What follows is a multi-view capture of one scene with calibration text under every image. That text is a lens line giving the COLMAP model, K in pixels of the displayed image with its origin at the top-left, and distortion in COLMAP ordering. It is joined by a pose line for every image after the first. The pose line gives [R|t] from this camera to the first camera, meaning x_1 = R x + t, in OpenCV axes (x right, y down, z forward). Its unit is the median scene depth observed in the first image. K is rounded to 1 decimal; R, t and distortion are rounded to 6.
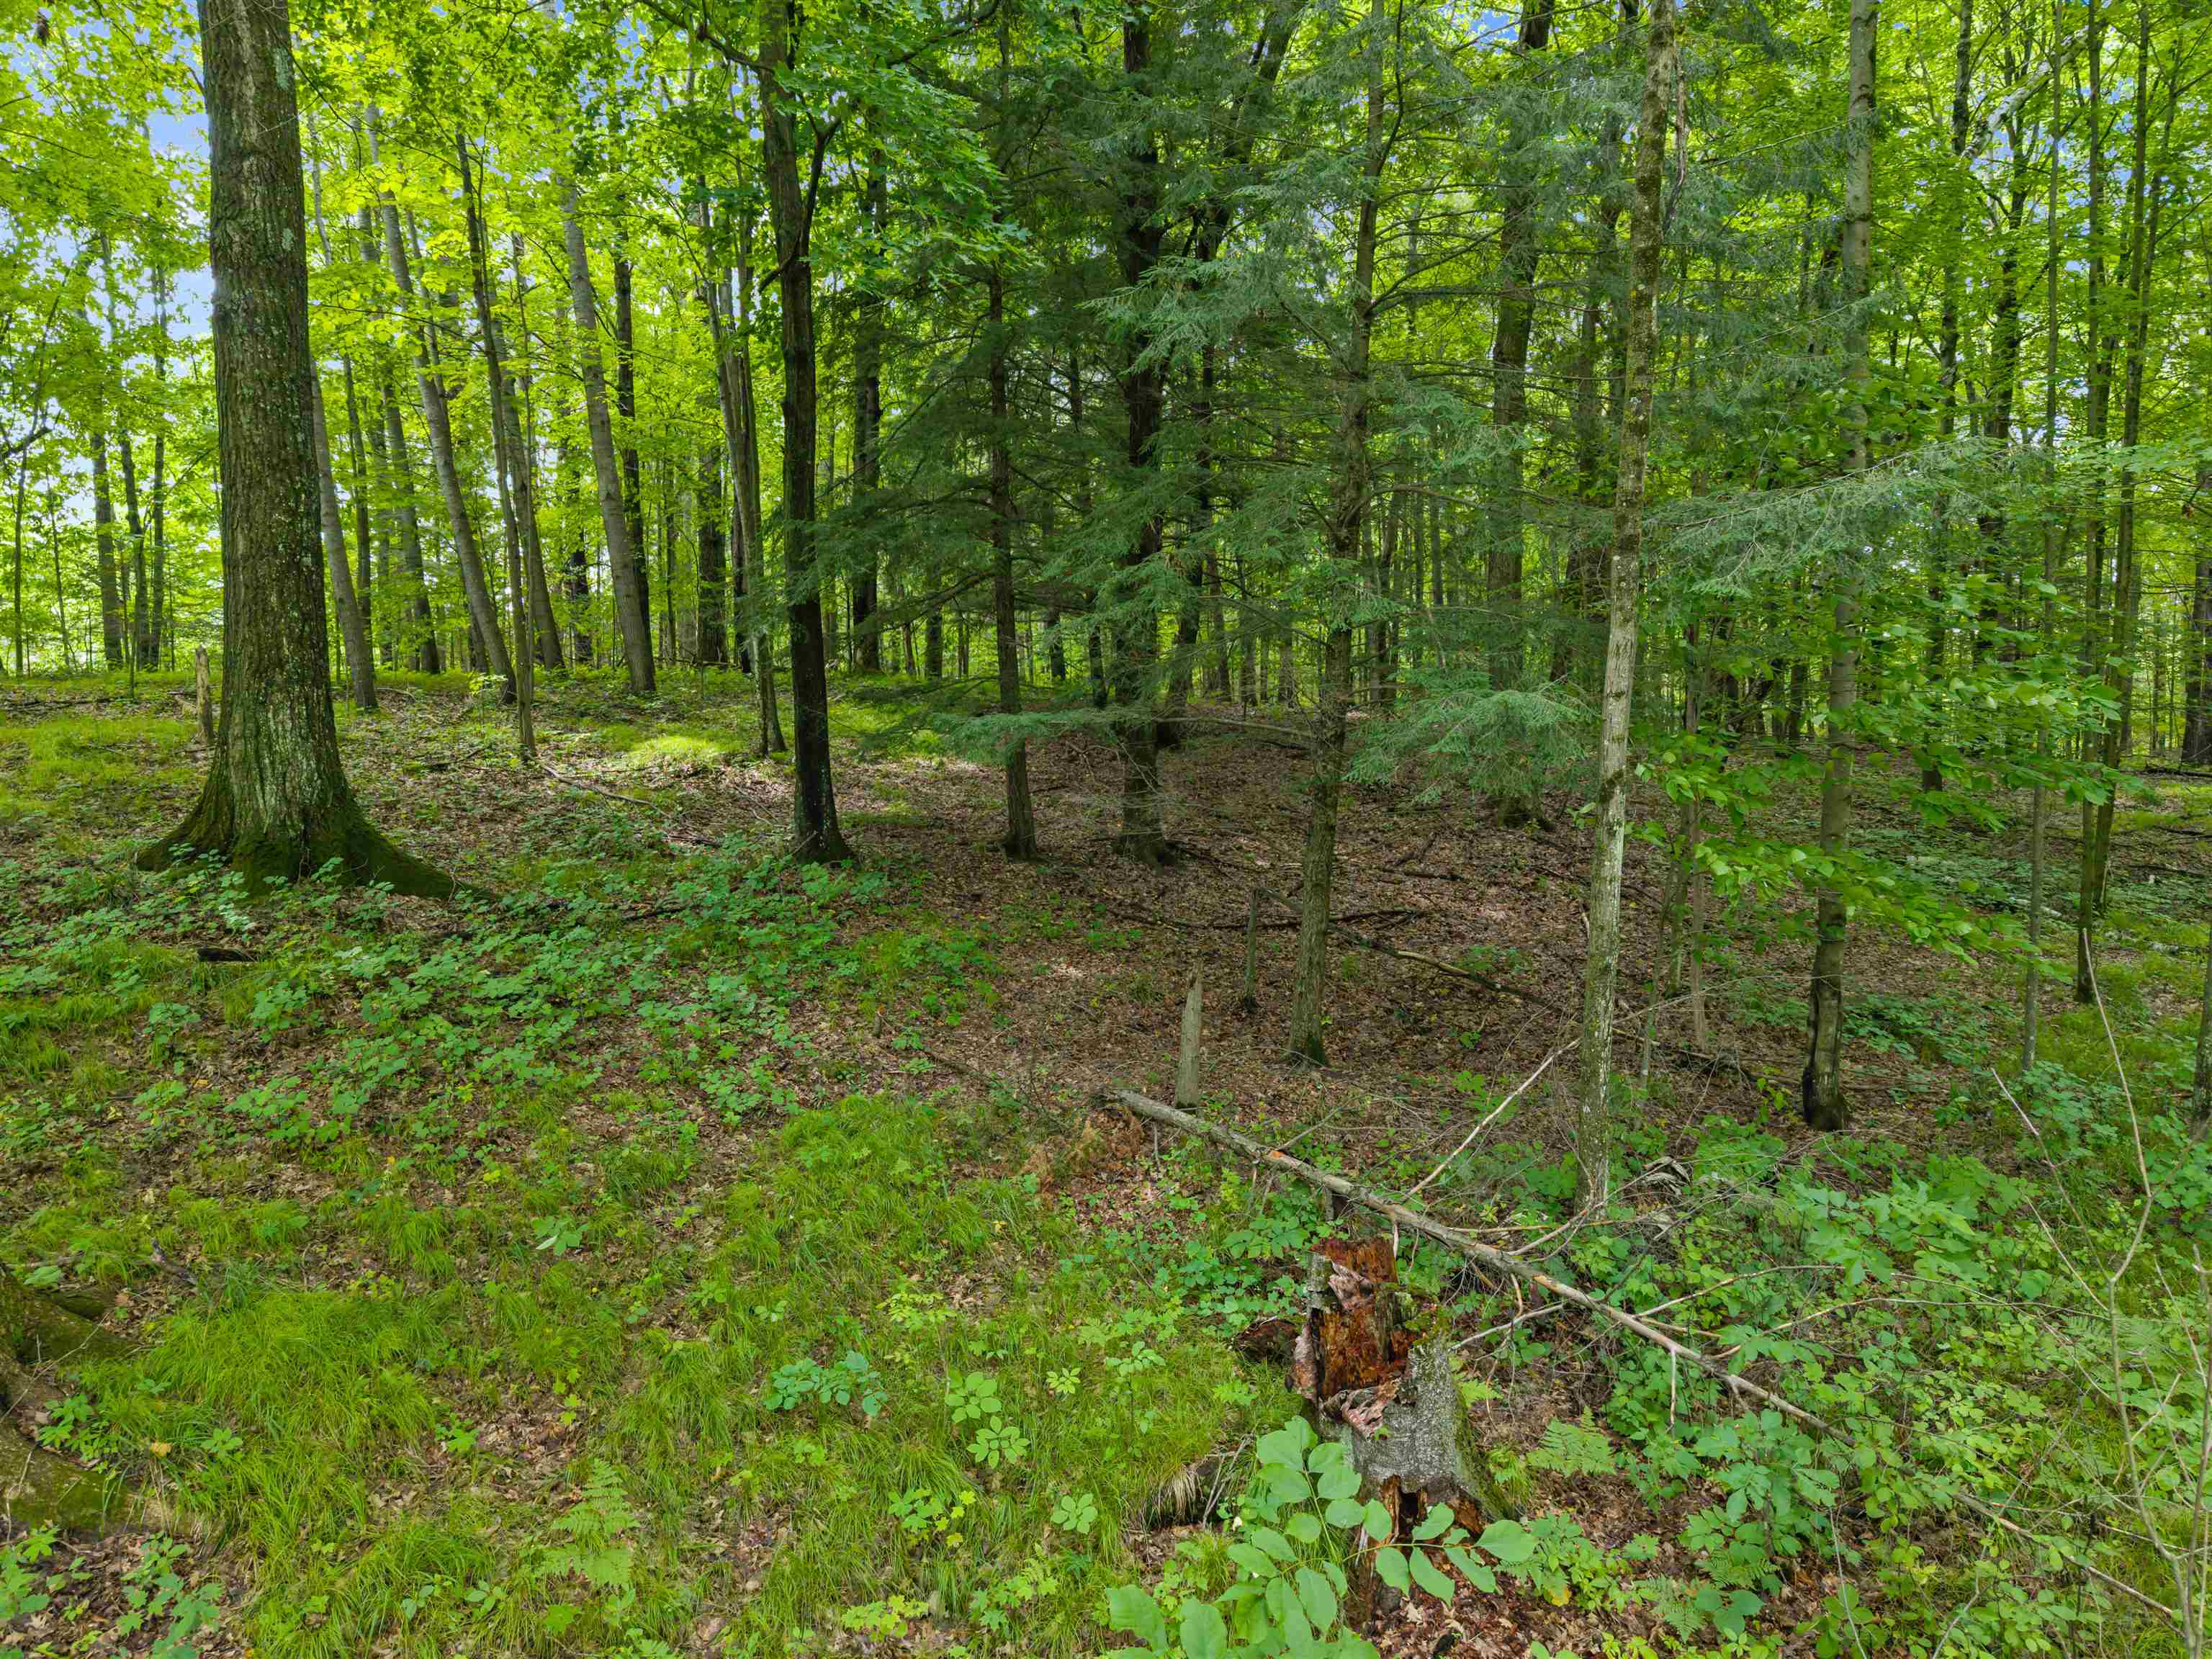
lens RADIAL K [[1470.1, 0, 1112.1], [0, 1470.1, 837.6], [0, 0, 1]] dist [0.035070, -0.043223]
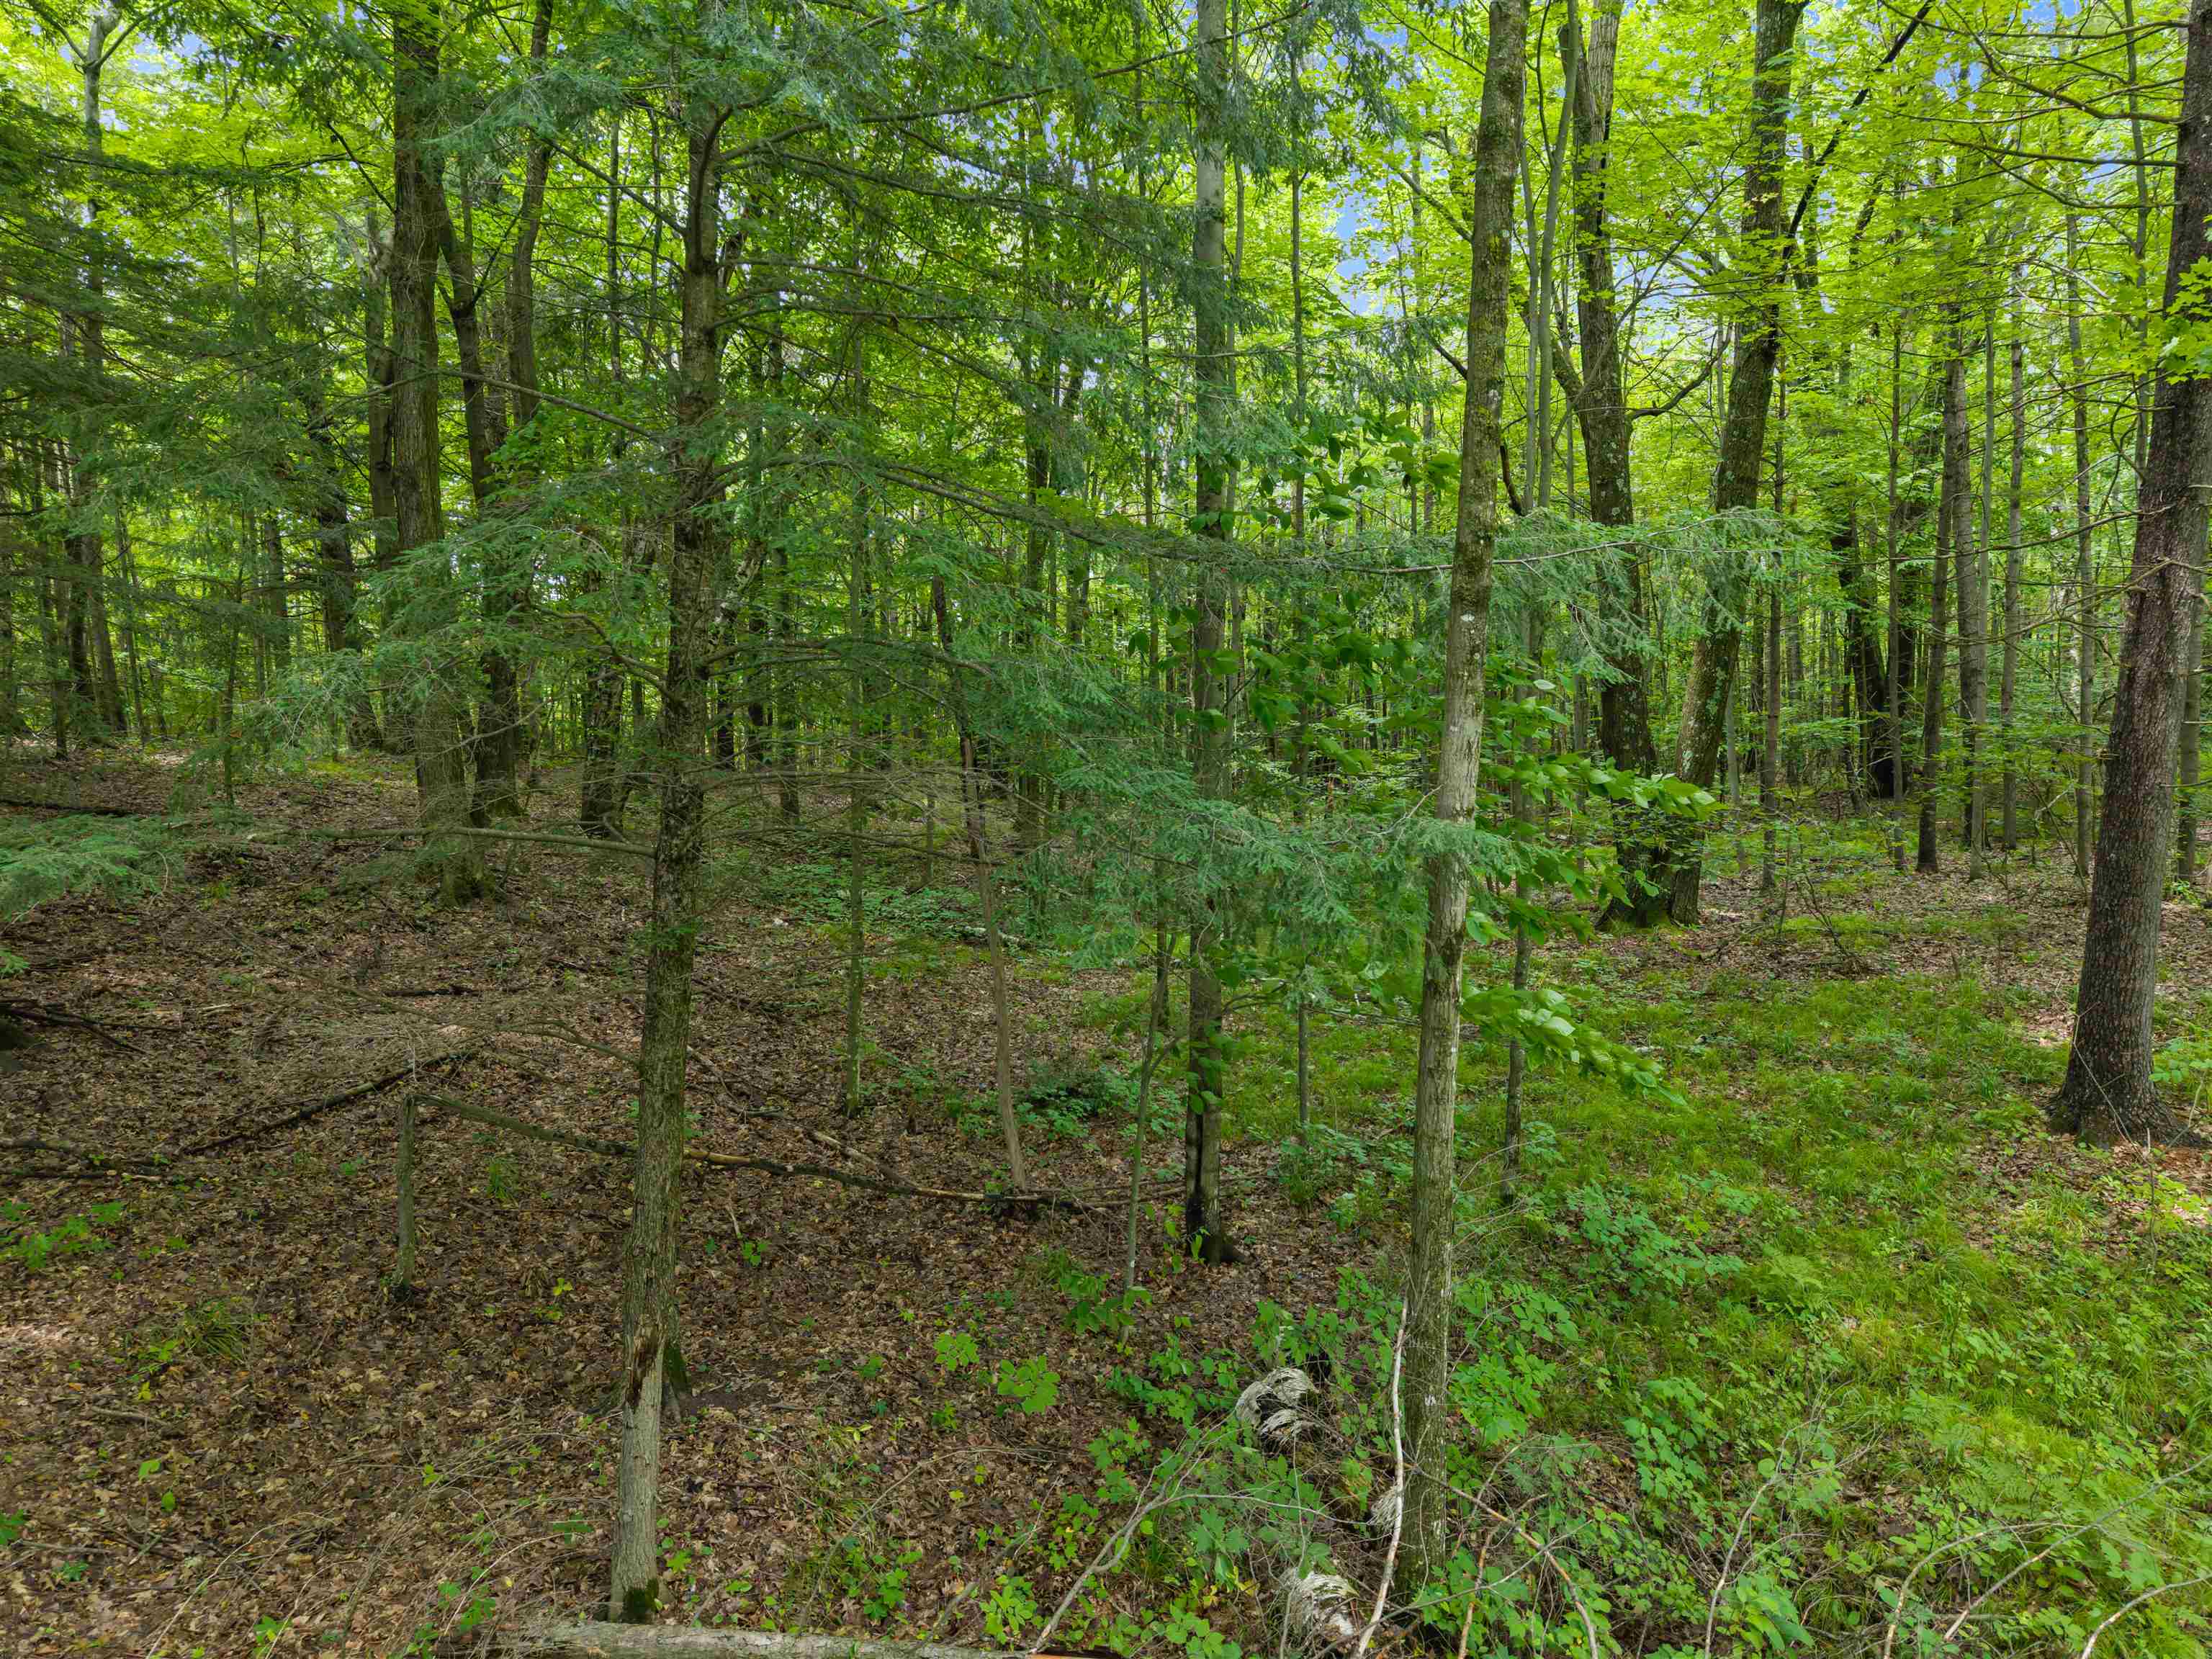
lens RADIAL K [[1470.1, 0, 1112.1], [0, 1470.1, 837.6], [0, 0, 1]] dist [0.035070, -0.043223]
pose [[0.624787, -0.063385, 0.778218, -0.139661], [0.064745, 0.997473, 0.029262, -0.052650], [-0.778106, 0.032103, 0.627312, 0.313329]]
